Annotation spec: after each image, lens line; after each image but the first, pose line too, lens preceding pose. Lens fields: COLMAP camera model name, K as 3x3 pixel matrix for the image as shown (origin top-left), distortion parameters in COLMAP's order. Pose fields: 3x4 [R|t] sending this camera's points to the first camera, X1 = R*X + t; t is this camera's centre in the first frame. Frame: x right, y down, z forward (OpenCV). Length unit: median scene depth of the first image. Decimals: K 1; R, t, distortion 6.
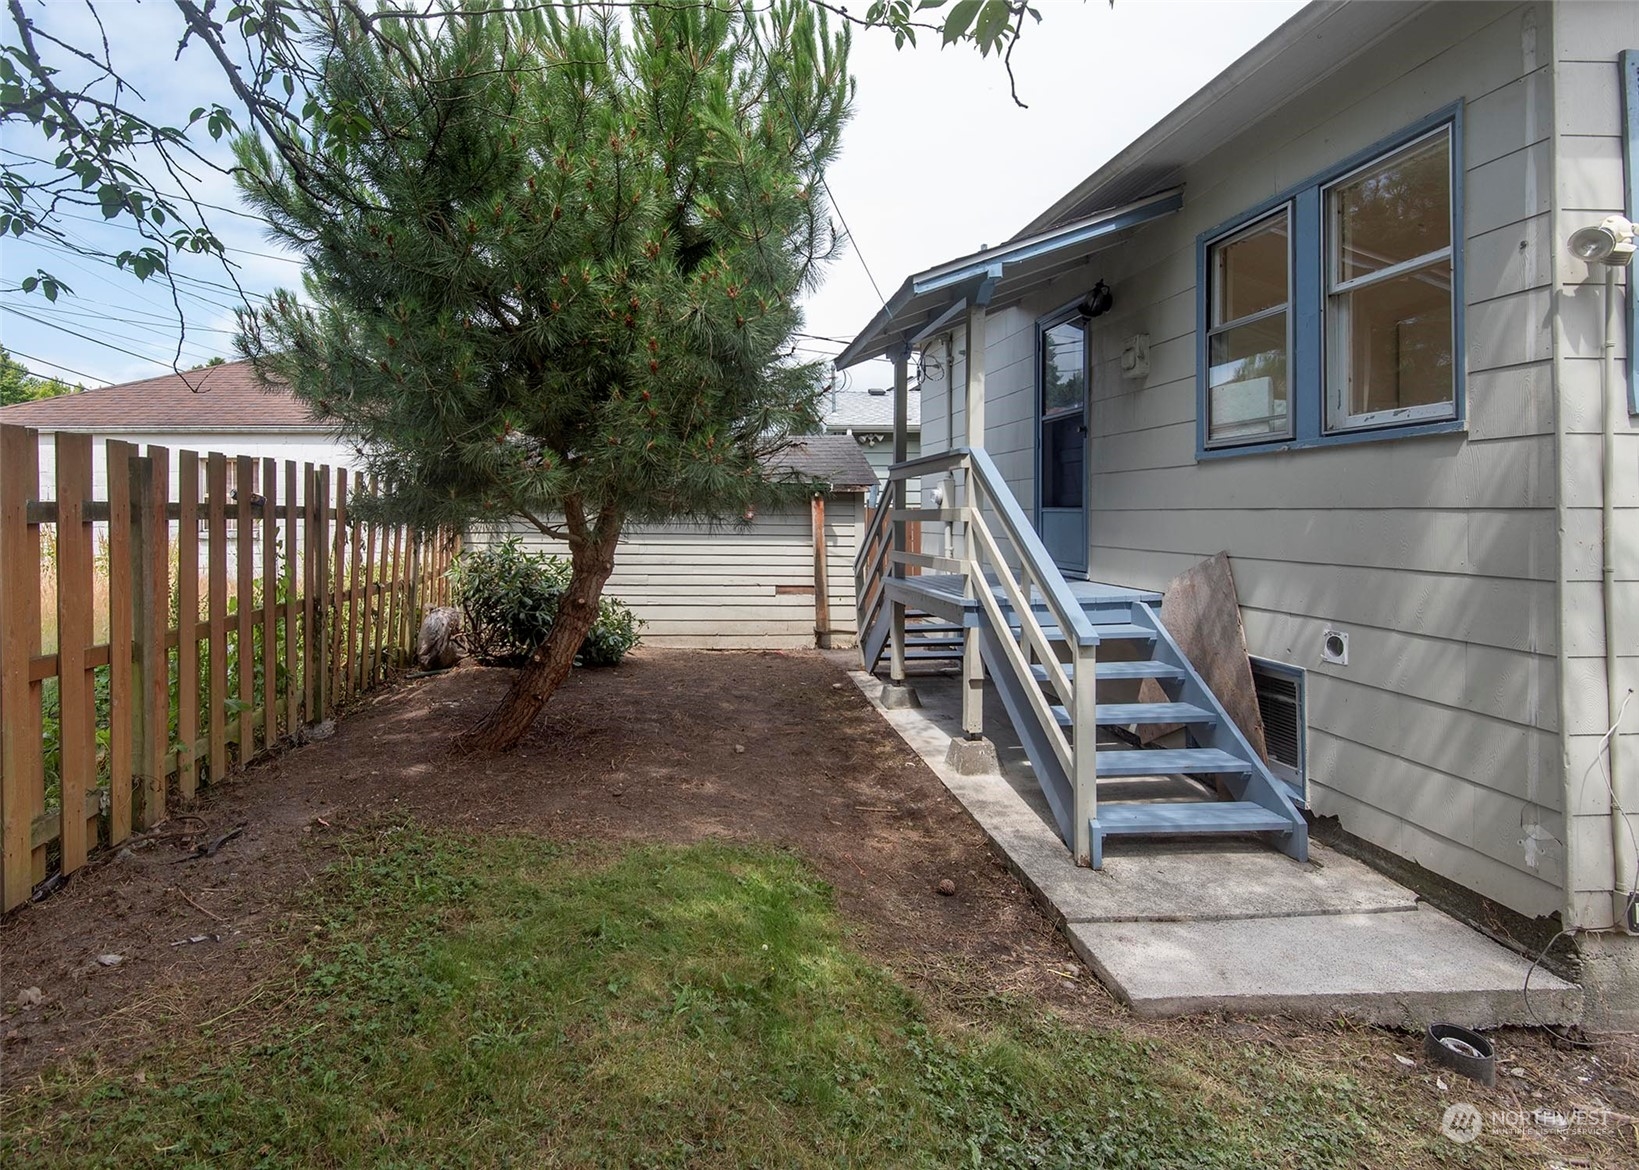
lens RADIAL K [[868.4, 0, 775.6], [0, 868.4, 538.4], [0, 0, 1]] dist [0.034553, -0.026122]
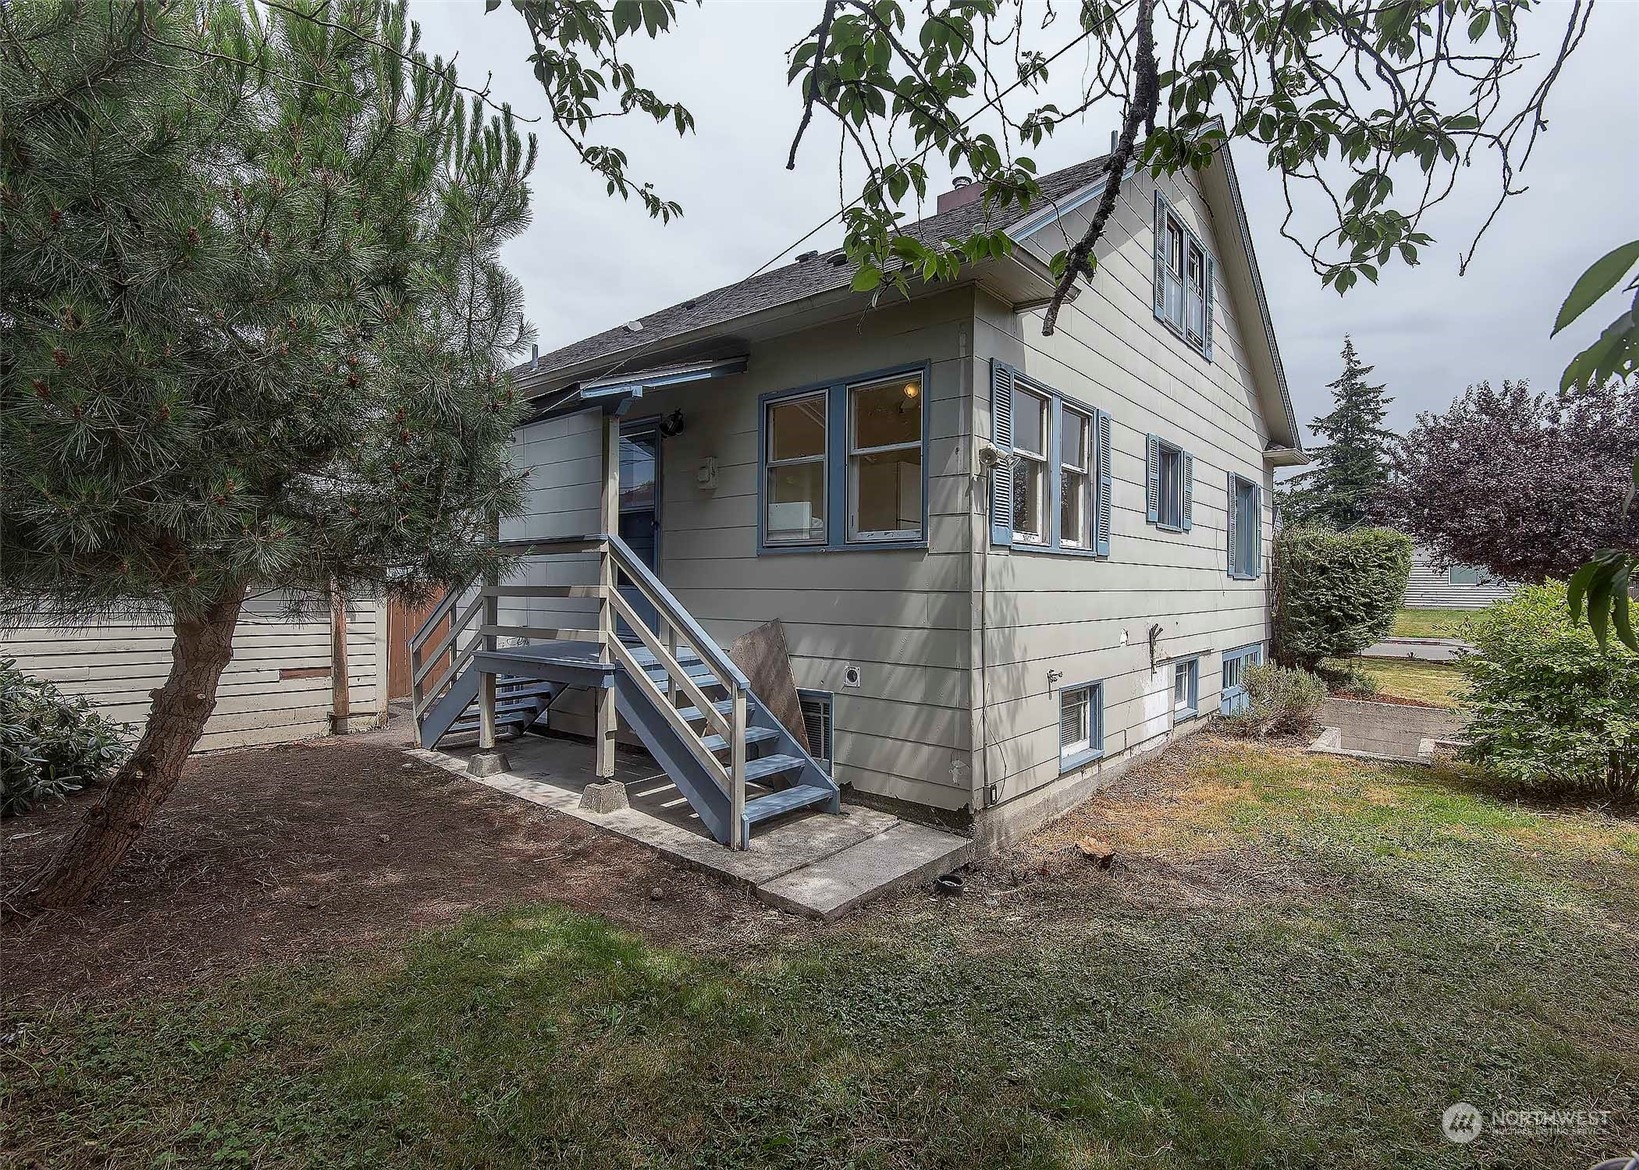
lens RADIAL K [[845.2, 0, 821.5], [0, 845.2, 625.6], [0, 0, 1]] dist [0.032996, -0.000189]
pose [[0.643783, -0.025935, 0.764769, -0.559820], [0.012809, 0.999651, 0.023117, -0.005392], [-0.765101, -0.005087, 0.643890, 0.047720]]
